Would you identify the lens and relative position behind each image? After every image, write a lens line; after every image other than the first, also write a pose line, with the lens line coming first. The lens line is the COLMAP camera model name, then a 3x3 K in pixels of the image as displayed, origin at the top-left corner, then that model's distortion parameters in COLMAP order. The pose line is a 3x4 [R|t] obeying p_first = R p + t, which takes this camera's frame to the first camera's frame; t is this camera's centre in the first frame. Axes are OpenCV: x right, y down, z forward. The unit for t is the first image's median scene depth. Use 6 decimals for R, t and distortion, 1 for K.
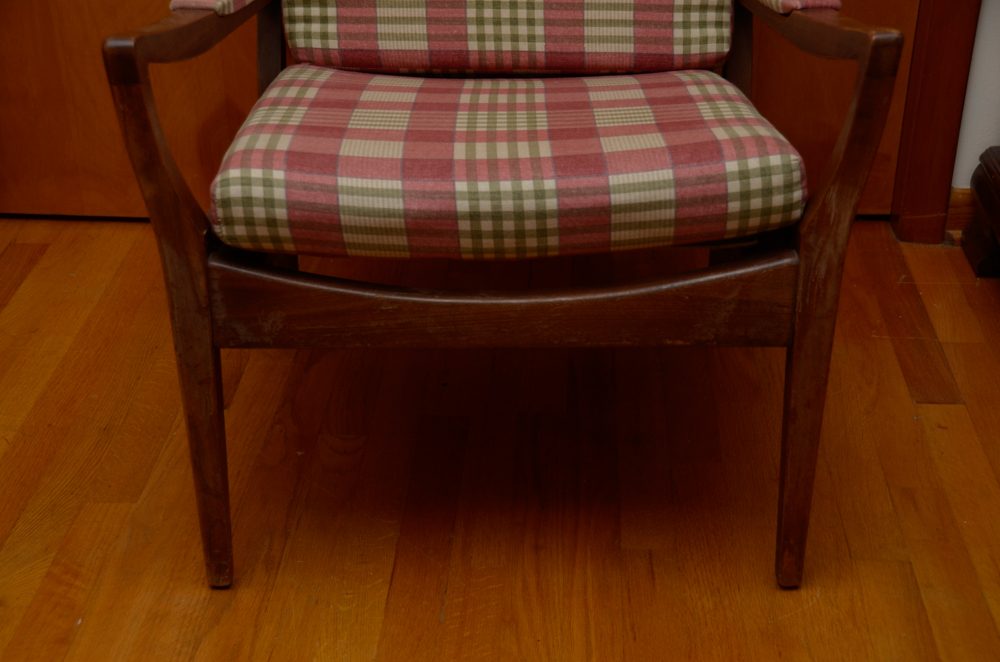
lens RADIAL K [[1641.1, 0, 489.0], [0, 1641.1, 356.2], [0, 0, 1]] dist [0.254076, 0.000000]
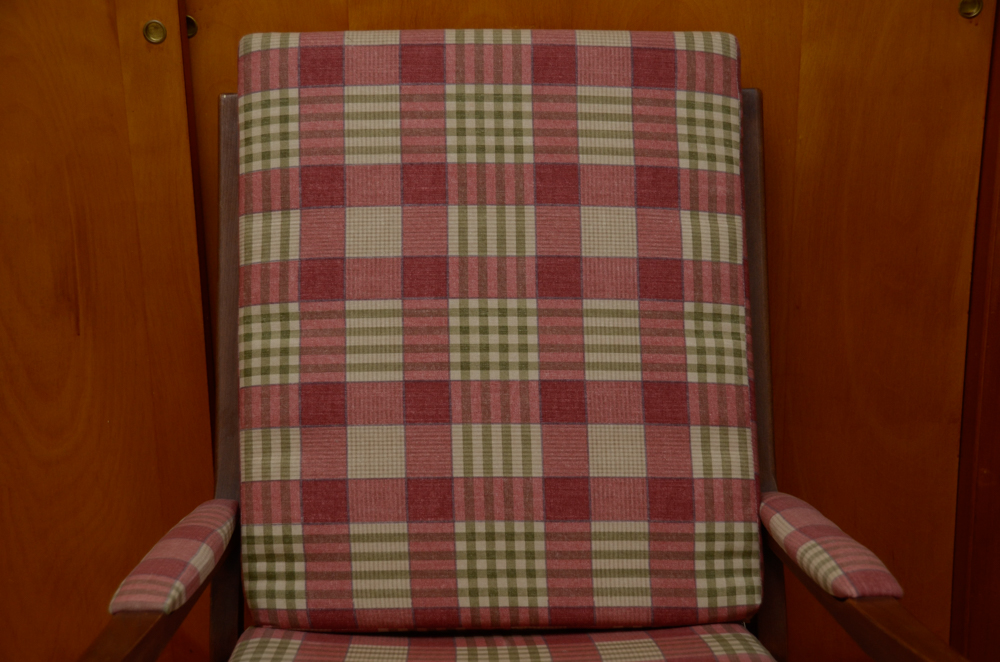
lens RADIAL K [[1729.2, 0, 492.2], [0, 1729.2, 367.3], [0, 0, 1]] dist [0.282322, 0.000000]
pose [[0.999369, -0.017124, 0.031129, -0.023483], [0.022510, 0.983067, -0.181860, -0.158303], [-0.027488, 0.182446, 0.982832, 0.102044]]
